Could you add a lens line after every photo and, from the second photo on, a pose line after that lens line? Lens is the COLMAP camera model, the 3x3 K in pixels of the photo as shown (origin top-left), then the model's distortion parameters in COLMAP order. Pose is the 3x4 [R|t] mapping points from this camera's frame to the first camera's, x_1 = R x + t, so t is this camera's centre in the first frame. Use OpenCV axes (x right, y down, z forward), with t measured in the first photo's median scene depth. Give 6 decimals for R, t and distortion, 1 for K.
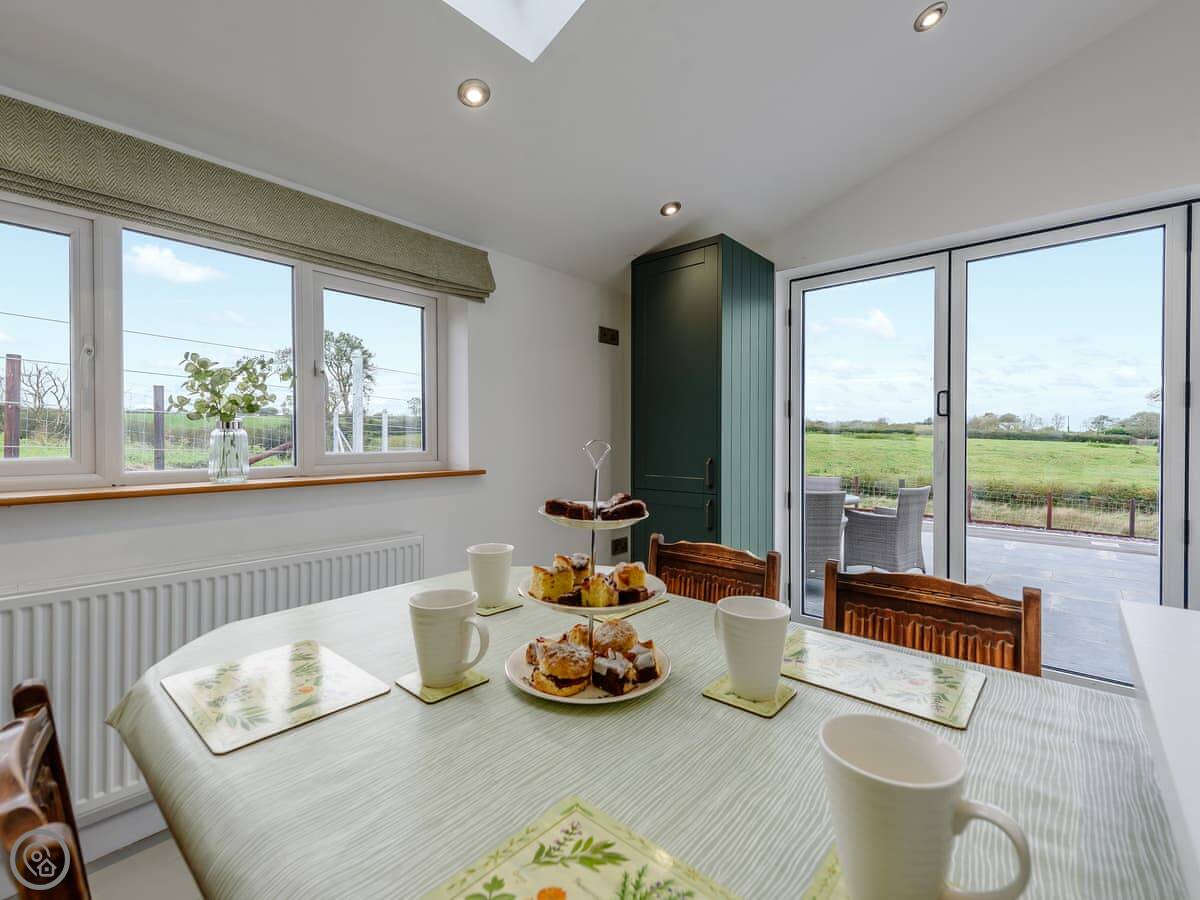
lens RADIAL K [[532.1, 0, 599.4], [0, 532.1, 441.3], [0, 0, 1]] dist [0.001331, 0.000116]
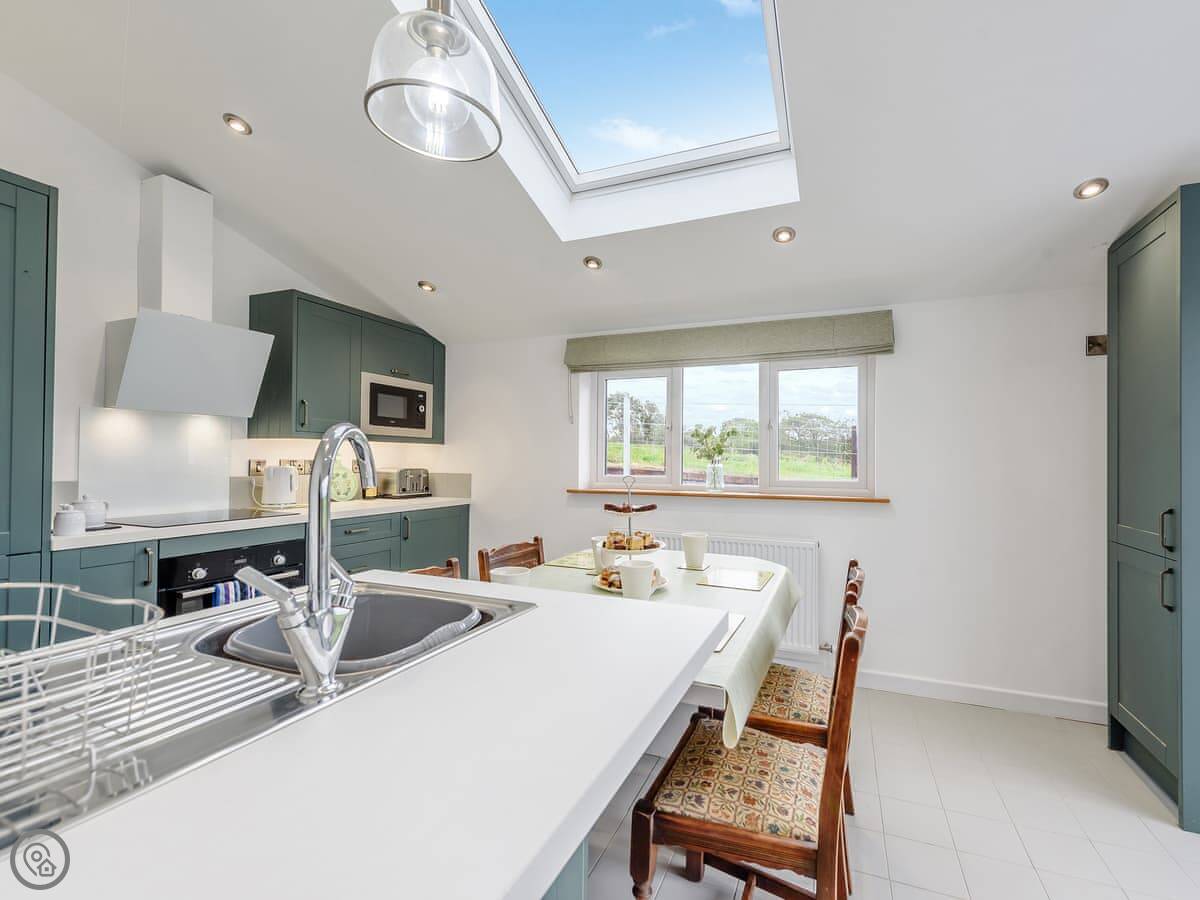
lens RADIAL K [[520.7, 0, 634.7], [0, 520.7, 455.3], [0, 0, 1]] dist [0.002464, 0.000171]
pose [[0.329563, -0.006207, -0.944113, 0.961578], [-0.013391, 0.999847, -0.011247, -0.028800], [0.944039, 0.016349, 0.329429, 0.153335]]
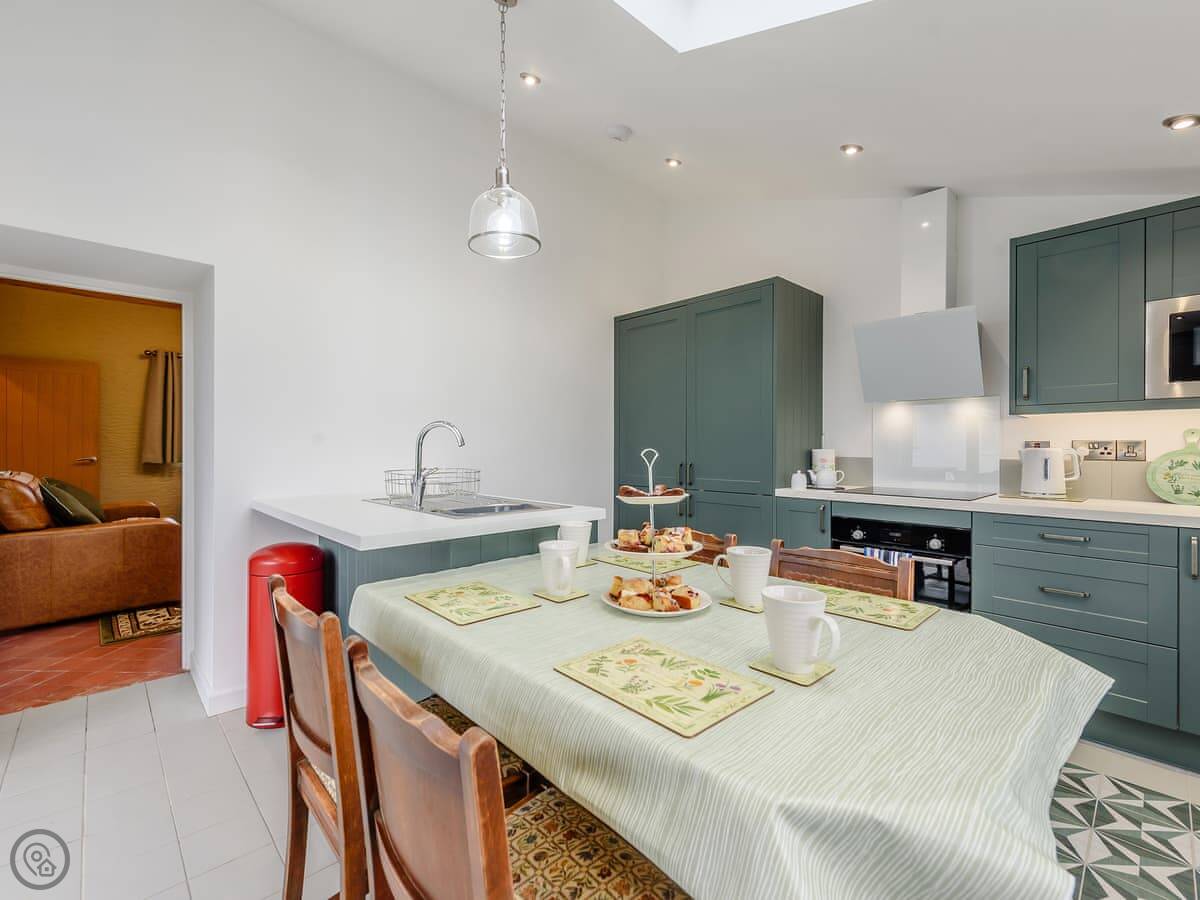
lens RADIAL K [[535.6, 0, 587.2], [0, 535.6, 445.2], [0, 0, 1]] dist [0.004080, -0.000392]
pose [[-0.992971, -0.002113, 0.118342, -0.006277], [-0.001791, 0.999994, 0.002825, -0.006801], [-0.118347, 0.002593, -0.992969, 1.254667]]
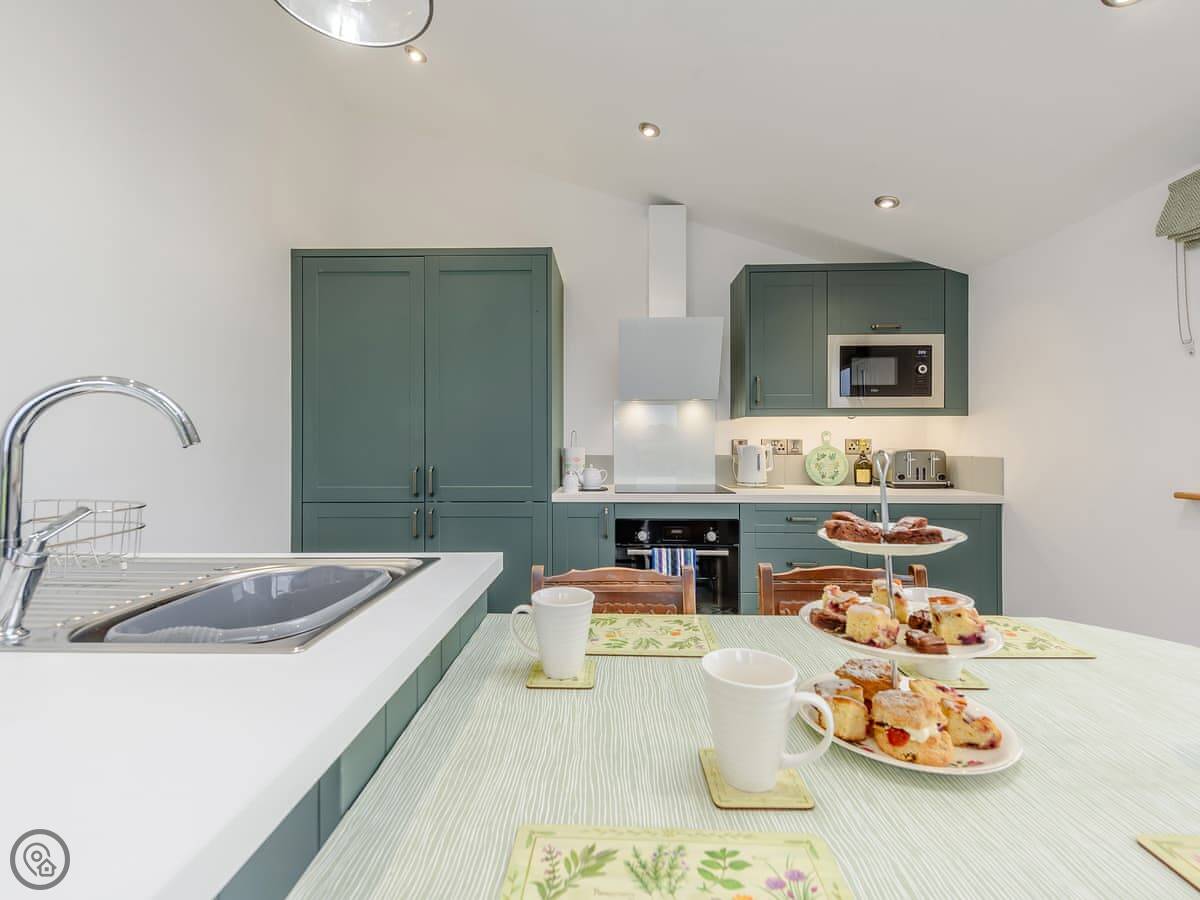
lens RADIAL K [[528.1, 0, 598.7], [0, 528.1, 446.0], [0, 0, 1]] dist [-0.003013, -0.000706]
pose [[-0.773713, 0.002716, -0.633531, 0.438703], [-0.002821, 0.999966, 0.007731, -0.006104], [0.633530, 0.007769, -0.773679, 0.658463]]
